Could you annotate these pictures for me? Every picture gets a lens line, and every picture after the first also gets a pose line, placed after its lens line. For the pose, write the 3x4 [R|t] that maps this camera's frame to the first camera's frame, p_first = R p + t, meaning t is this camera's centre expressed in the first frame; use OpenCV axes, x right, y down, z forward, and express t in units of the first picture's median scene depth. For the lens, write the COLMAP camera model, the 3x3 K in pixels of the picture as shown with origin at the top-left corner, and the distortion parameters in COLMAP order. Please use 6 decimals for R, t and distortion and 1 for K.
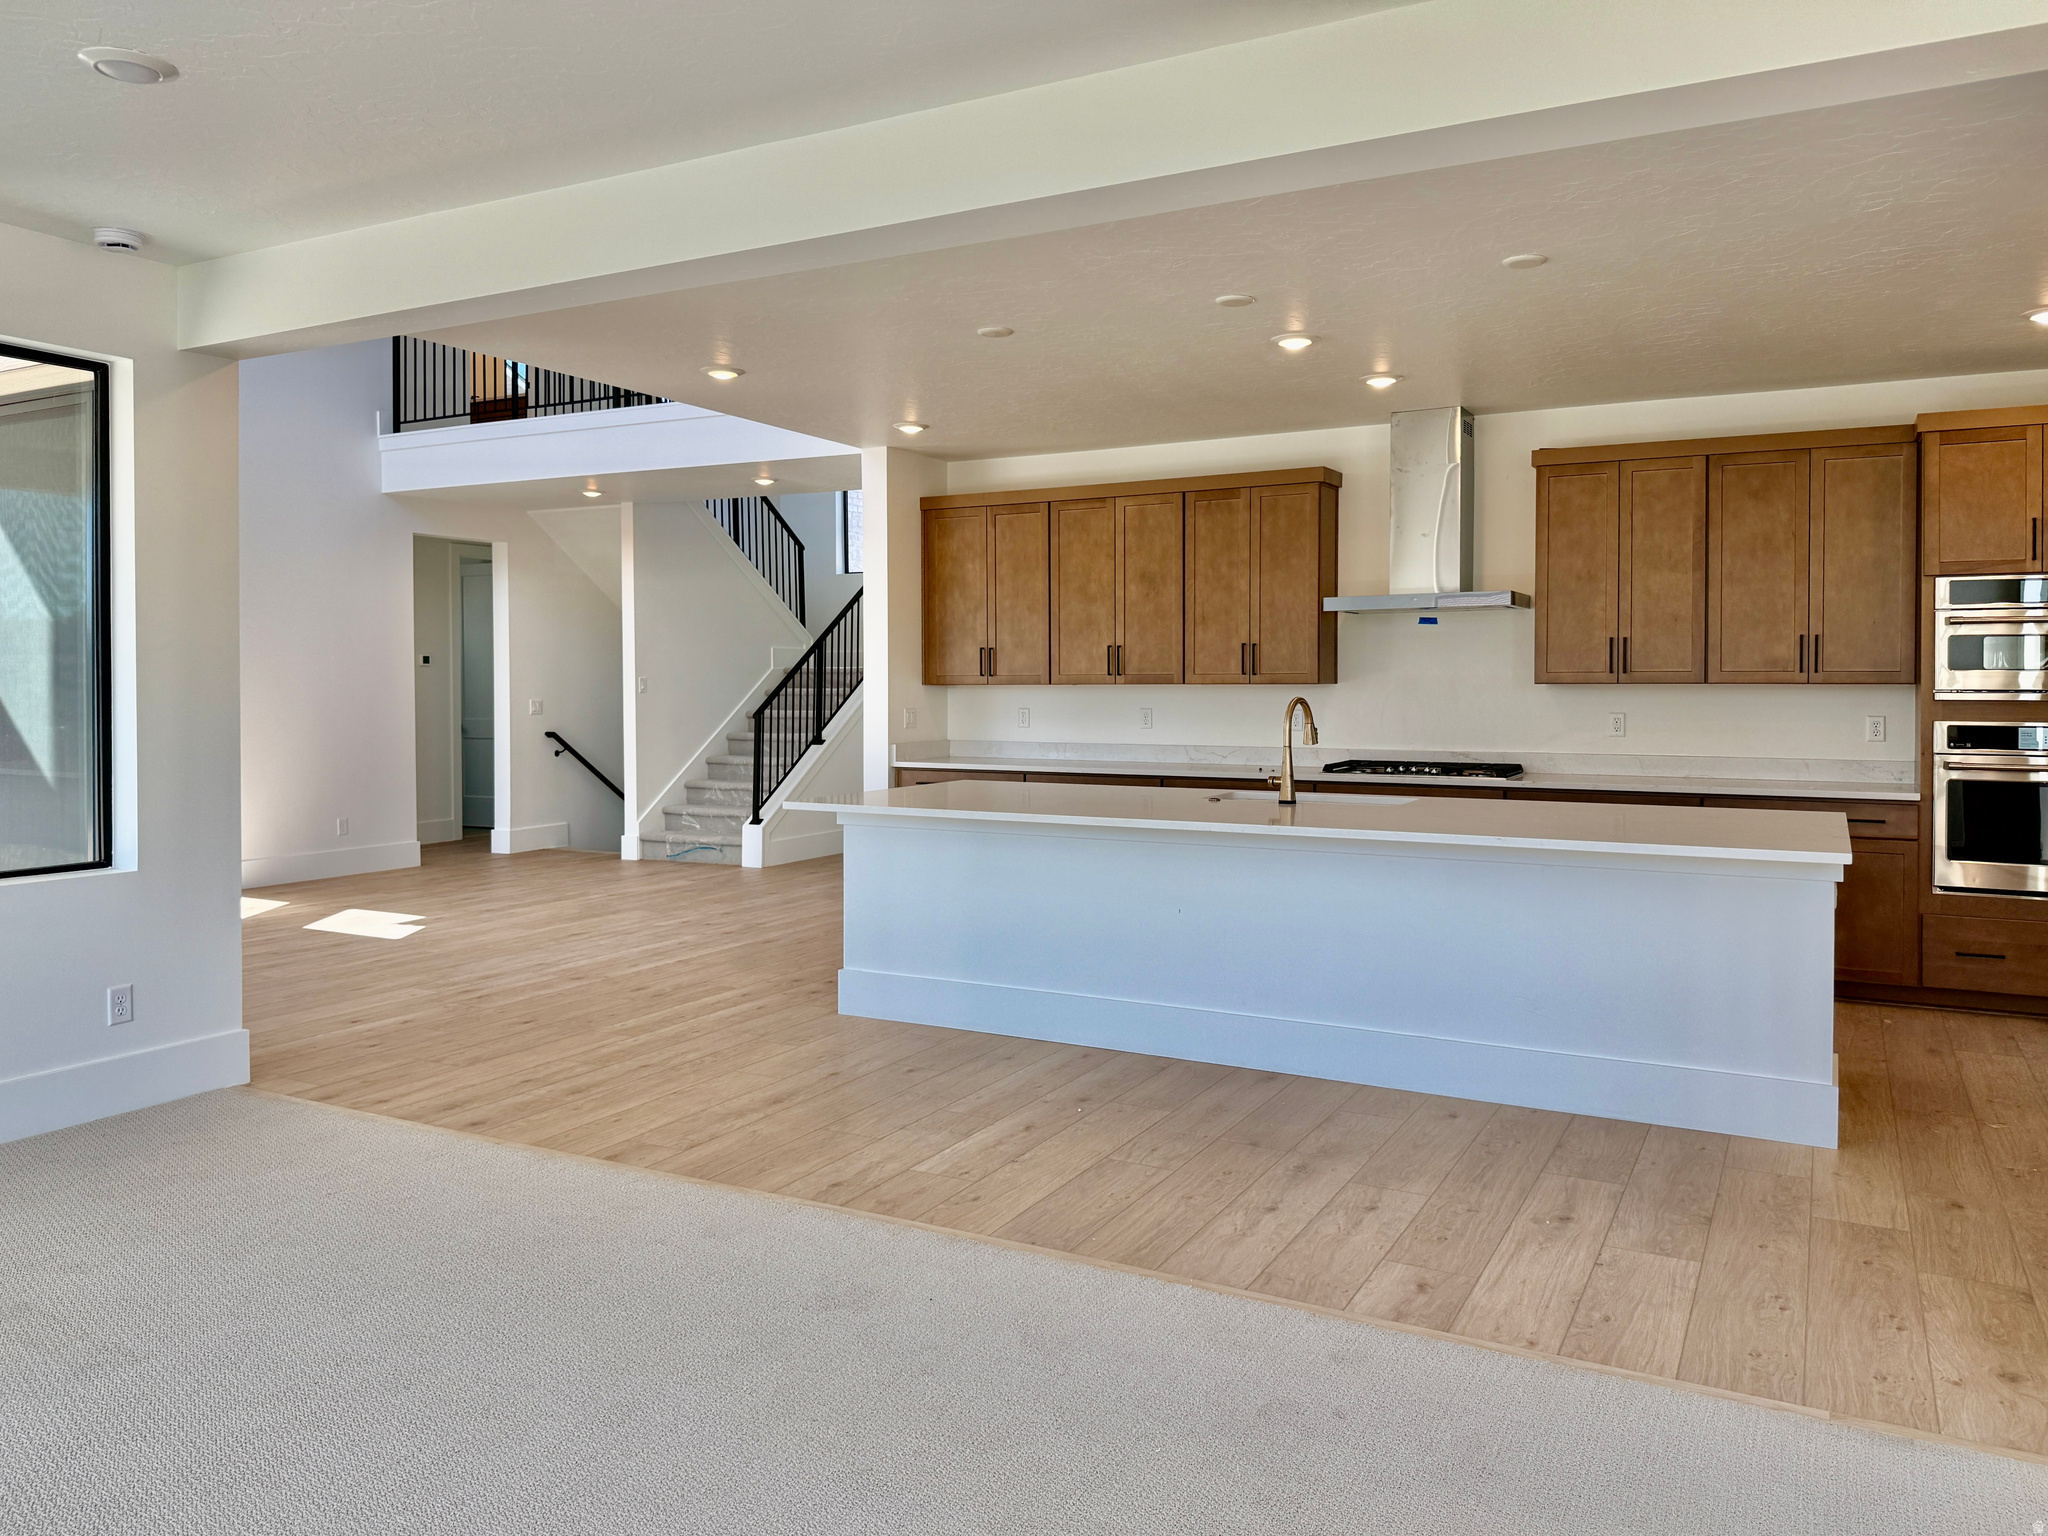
lens RADIAL K [[1468.6, 0, 1027.7], [0, 1468.6, 766.0], [0, 0, 1]] dist [0.032153, -0.038403]
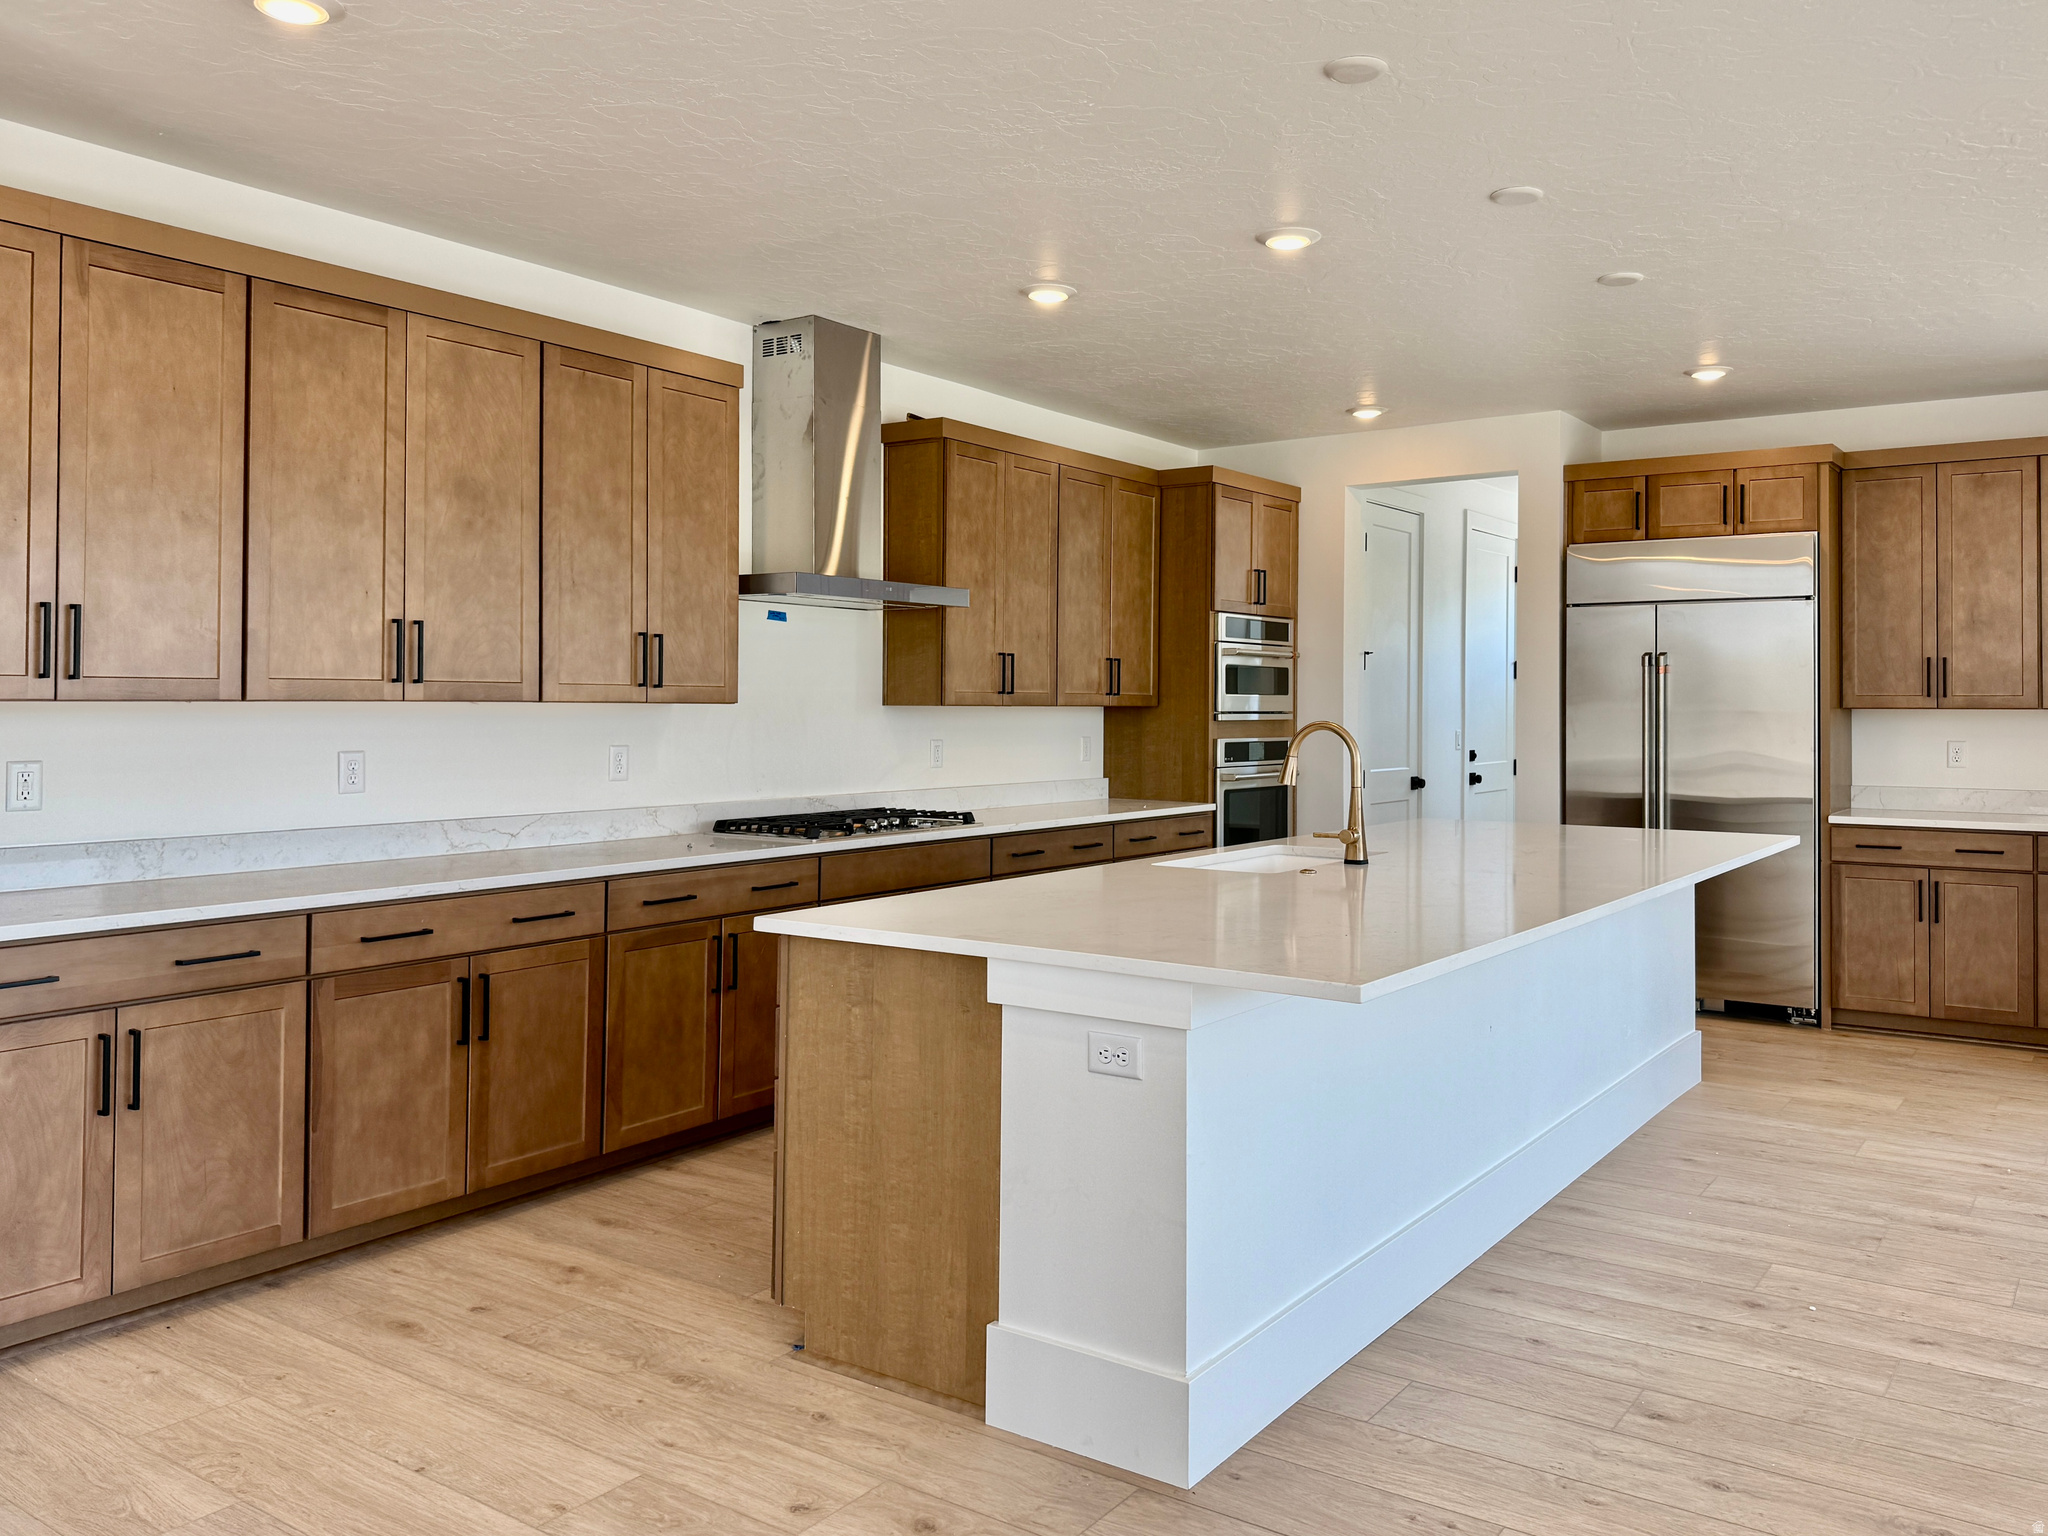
lens RADIAL K [[1468.6, 0, 1032.4], [0, 1468.6, 762.7], [0, 0, 1]] dist [0.032153, -0.038403]
pose [[0.140411, -0.031562, 0.989590, -0.400058], [0.057517, 0.998064, 0.023671, -0.036074], [-0.988421, 0.053595, 0.141955, 0.749828]]
